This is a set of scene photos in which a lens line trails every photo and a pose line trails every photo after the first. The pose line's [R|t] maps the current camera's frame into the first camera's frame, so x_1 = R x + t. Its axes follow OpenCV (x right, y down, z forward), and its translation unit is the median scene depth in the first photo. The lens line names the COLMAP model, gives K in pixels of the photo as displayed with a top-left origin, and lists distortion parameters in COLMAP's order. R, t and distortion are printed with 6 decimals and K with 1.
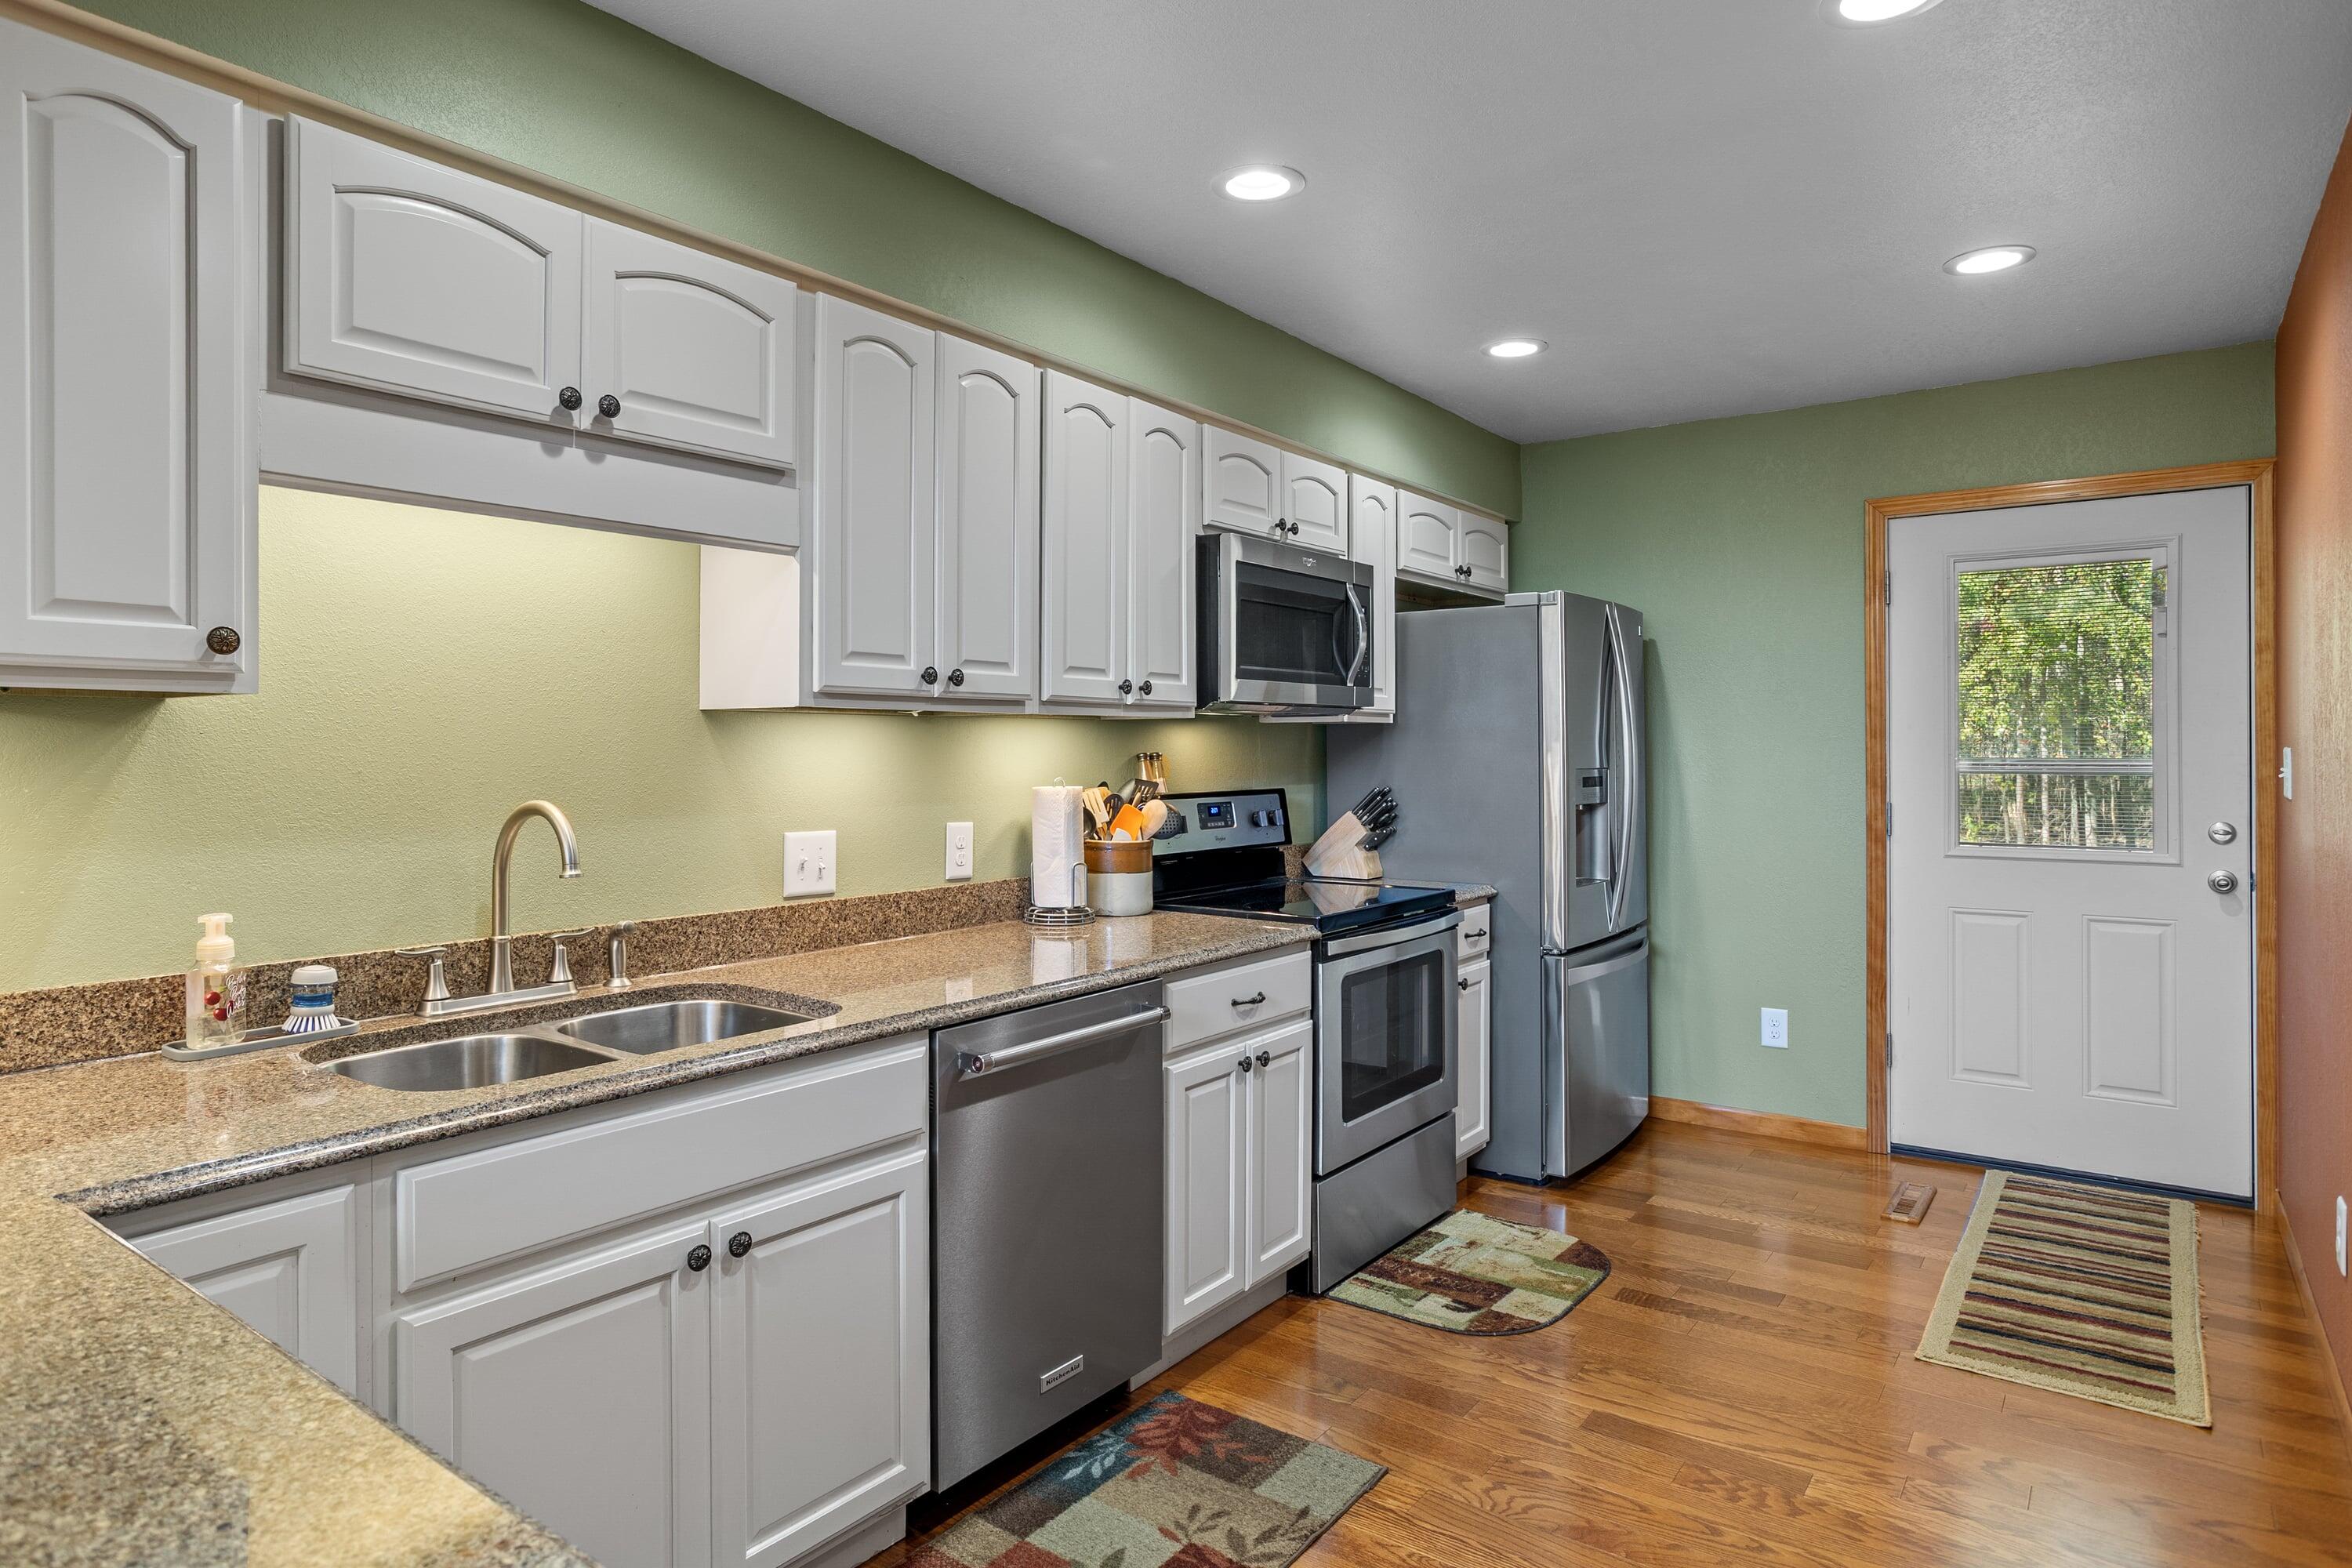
lens RADIAL K [[1343.5, 0, 1191.1], [0, 1343.5, 738.4], [0, 0, 1]] dist [0.002010, 0.000005]
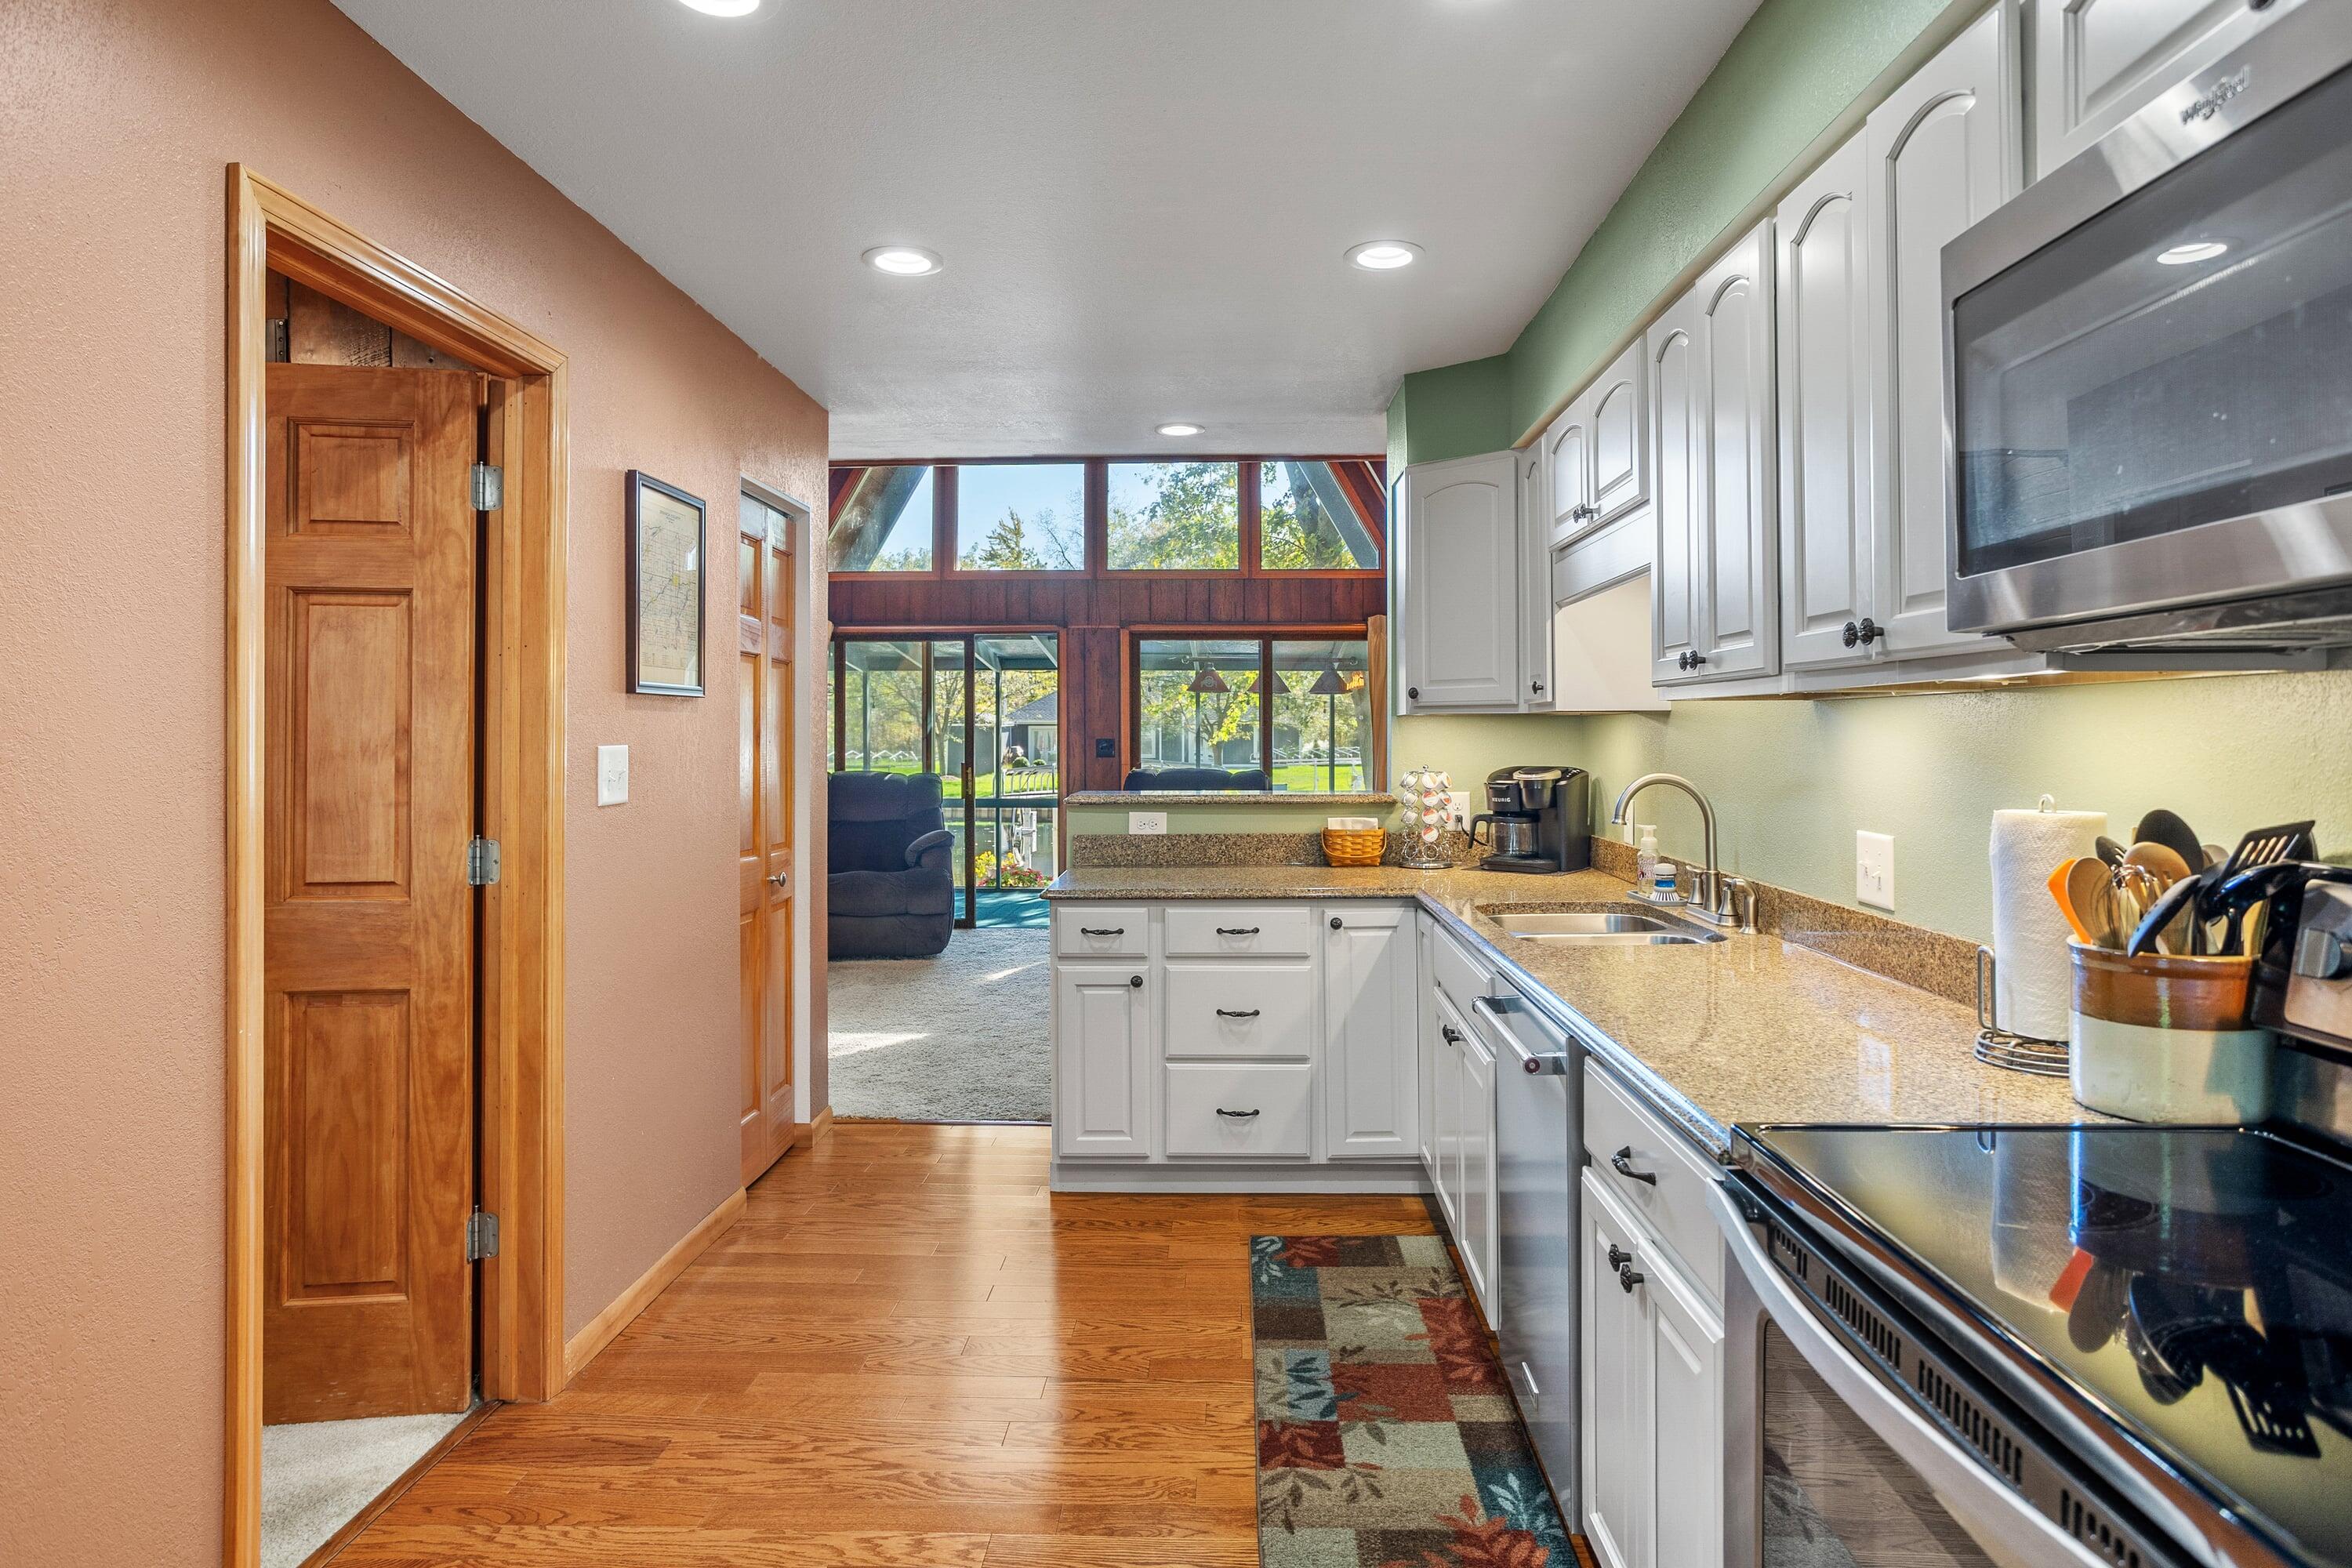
lens RADIAL K [[1343.5, 0, 1199.8], [0, 1343.5, 718.8], [0, 0, 1]] dist [0.002010, 0.000005]
pose [[-0.830018, -0.004657, -0.557716, 0.656796], [0.006426, 0.999819, -0.017912, 0.009125], [0.557699, -0.018451, -0.829838, 1.715674]]
